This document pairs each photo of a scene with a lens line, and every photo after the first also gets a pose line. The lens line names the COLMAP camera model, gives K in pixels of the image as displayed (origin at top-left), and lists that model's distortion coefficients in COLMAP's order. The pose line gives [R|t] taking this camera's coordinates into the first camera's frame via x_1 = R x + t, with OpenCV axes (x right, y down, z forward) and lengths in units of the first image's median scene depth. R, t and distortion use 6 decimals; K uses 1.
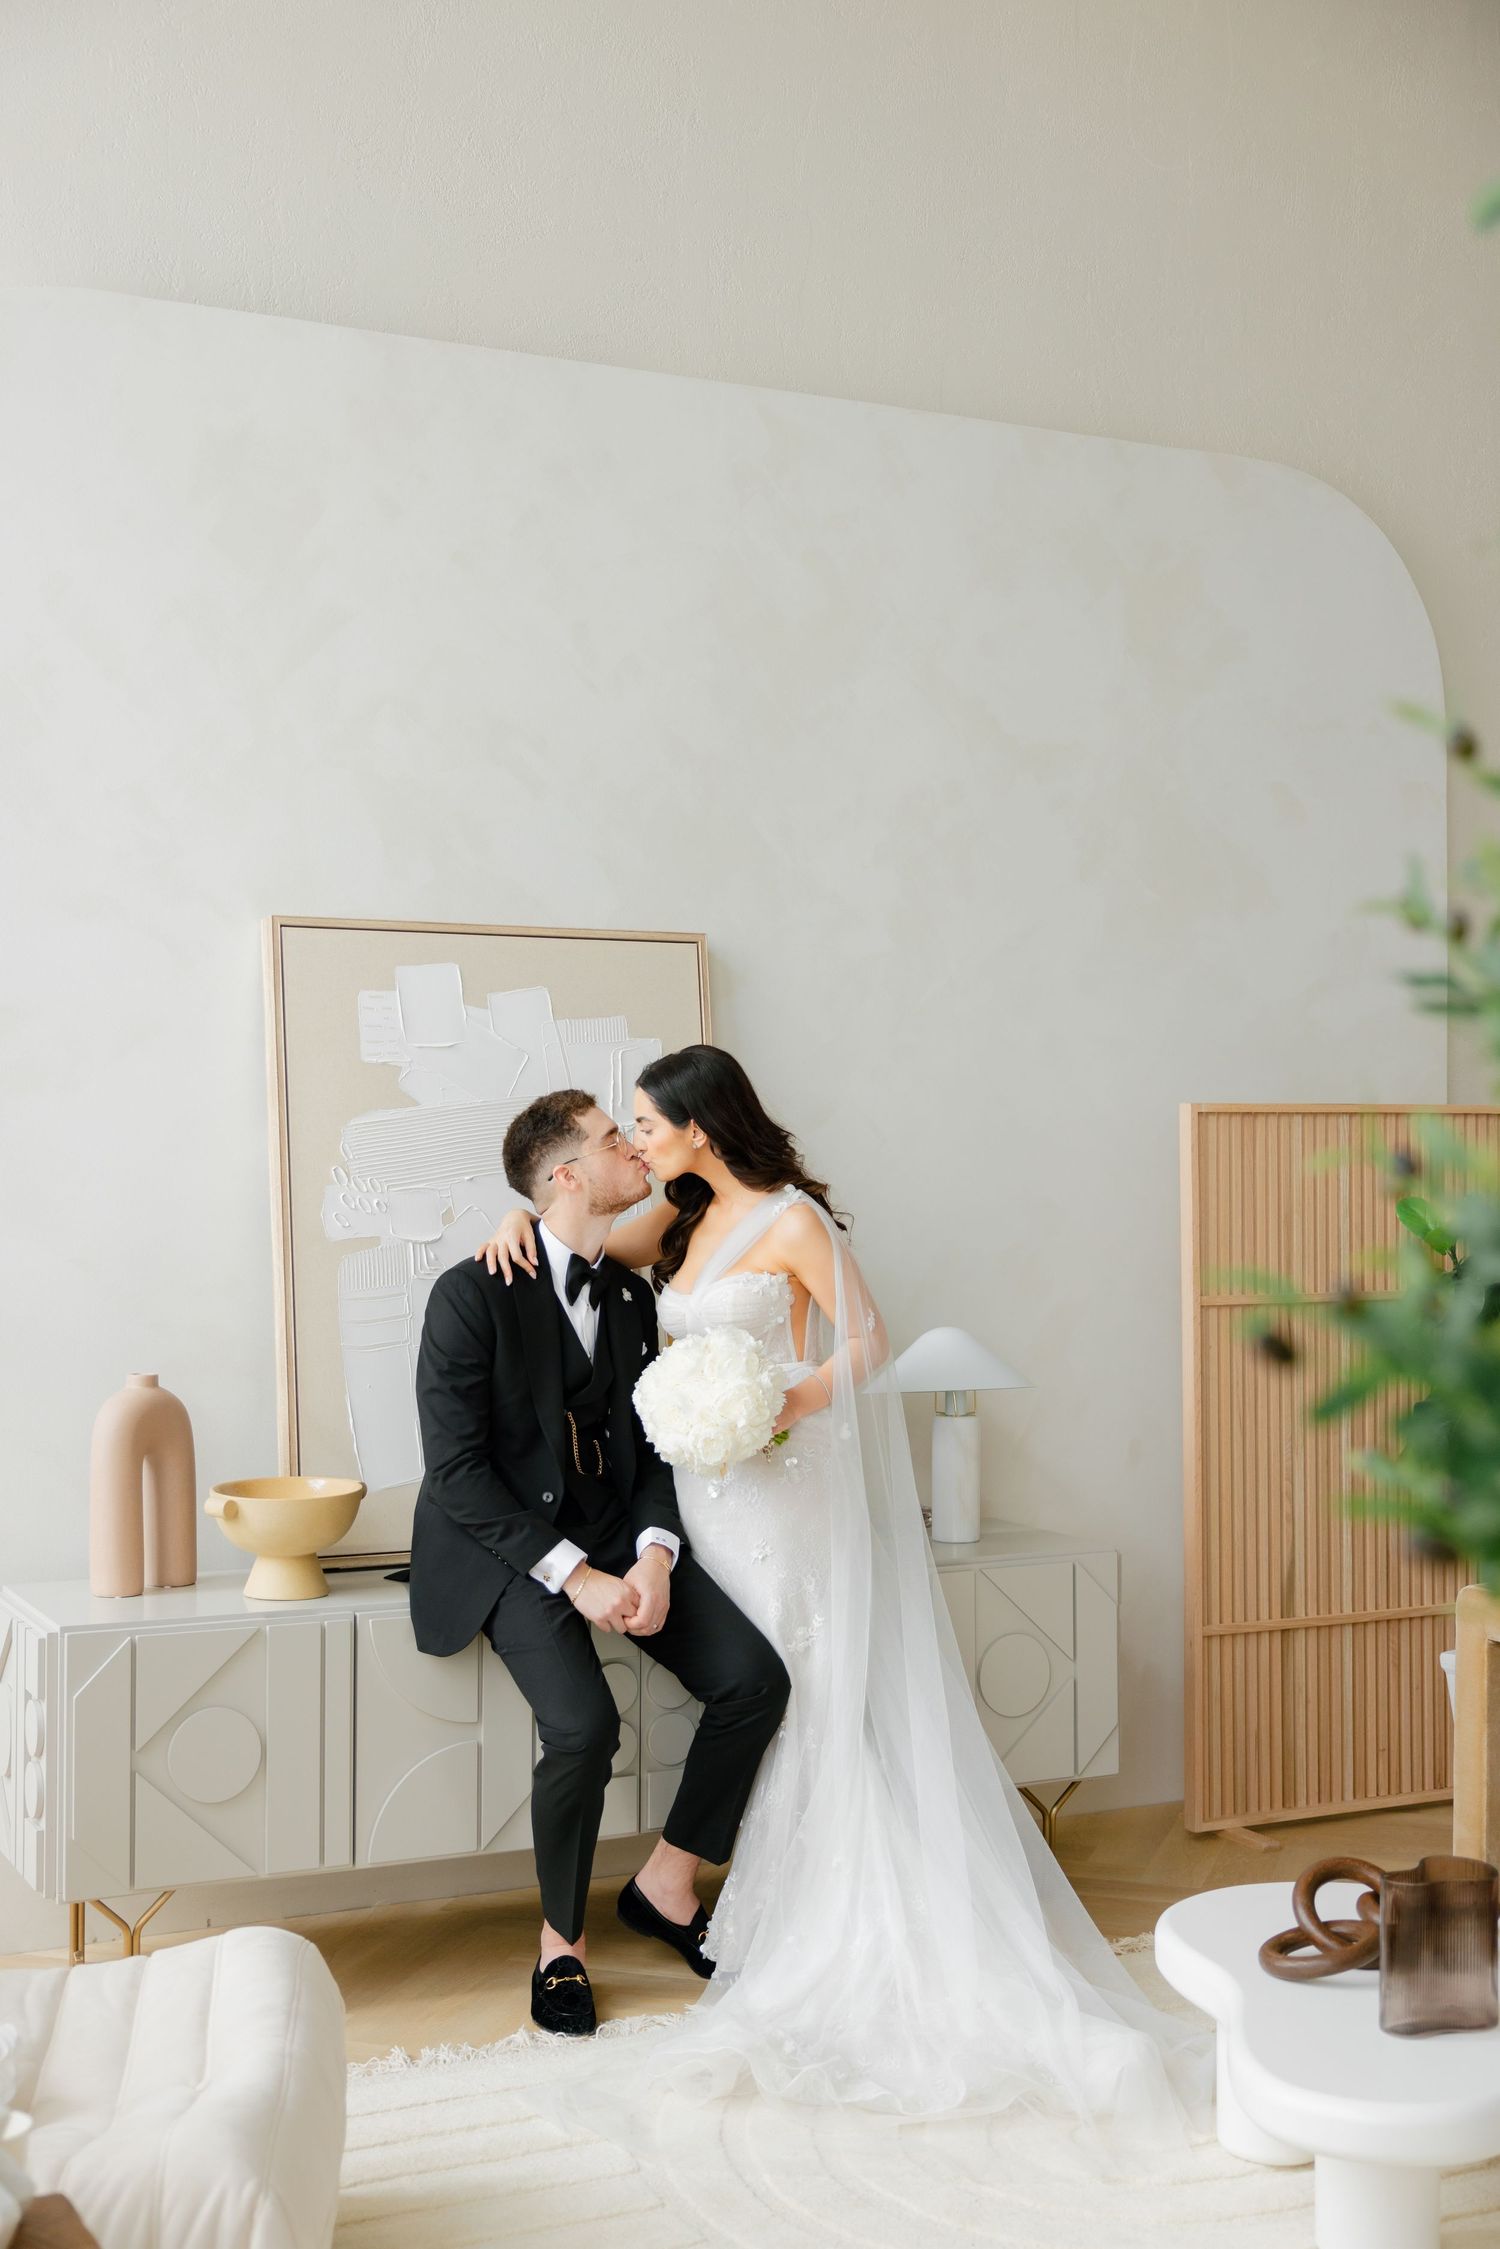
lens RADIAL K [[2623.6, 0, 680.6], [0, 2623.6, 1147.5], [0, 0, 1]] dist [0.006913, 0.000000]
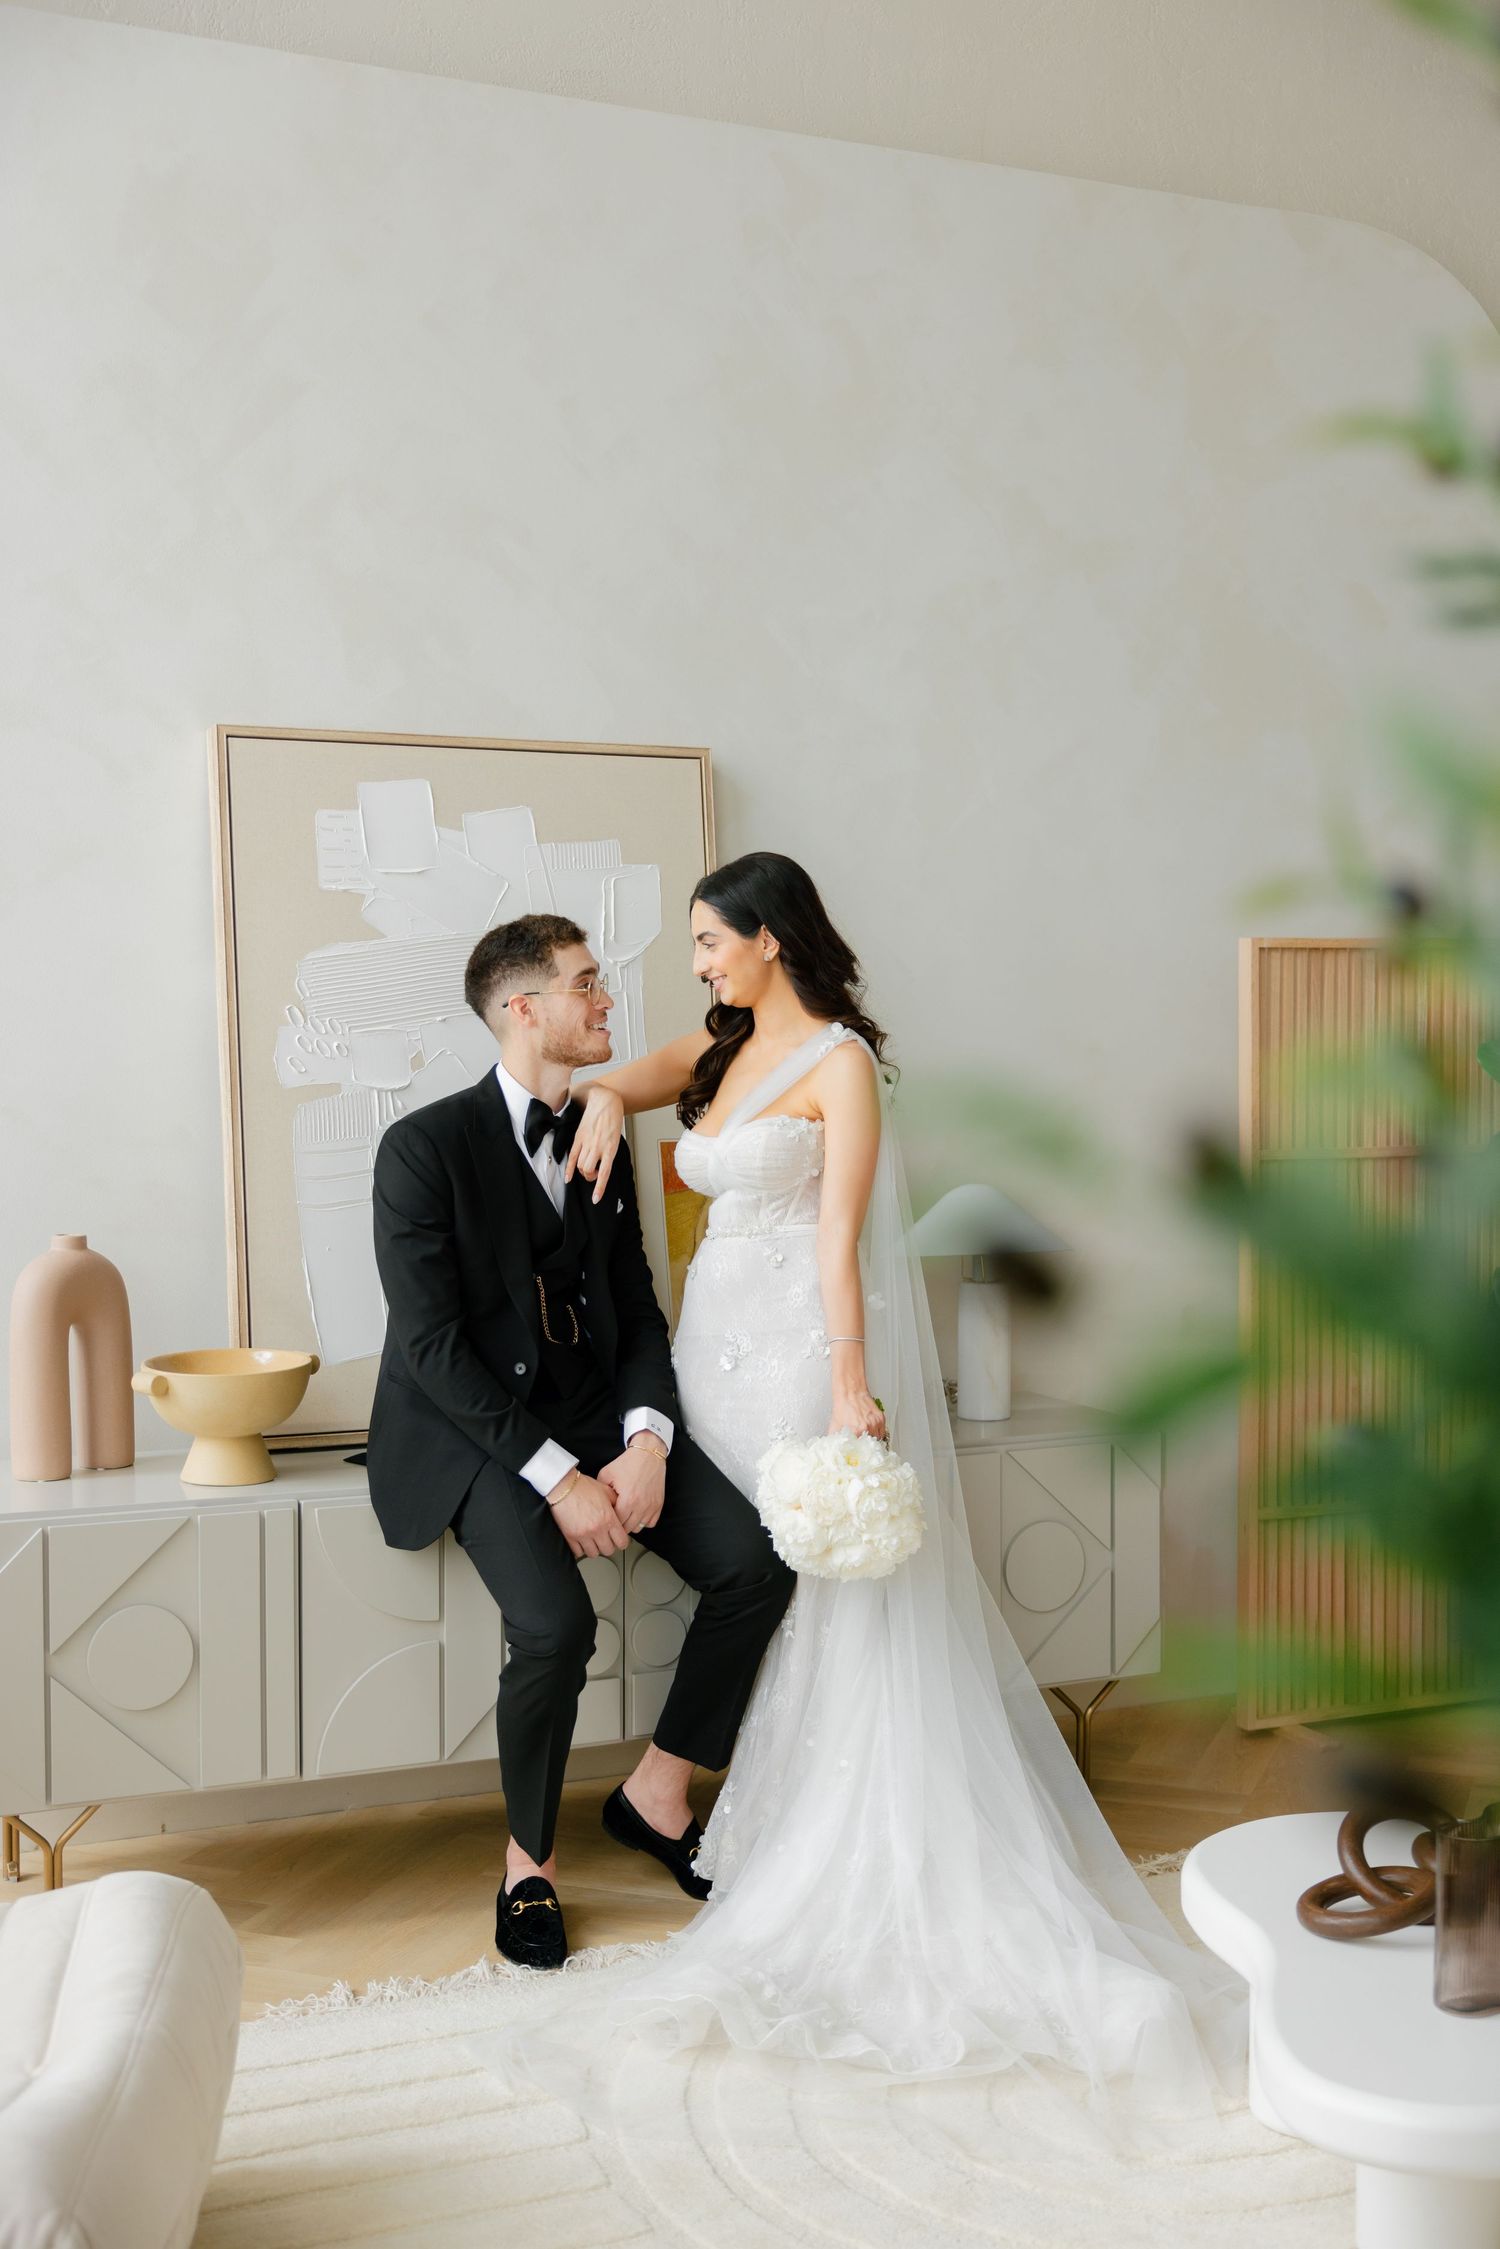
lens RADIAL K [[2550.8, 0, 716.5], [0, 2550.8, 1163.6], [0, 0, 1]] dist [0.005470, 0.000000]
pose [[0.999609, 0.000526, -0.027970, 0.038458], [0.001163, 0.998178, 0.060335, 0.008642], [0.027951, -0.060344, 0.997786, 0.124754]]
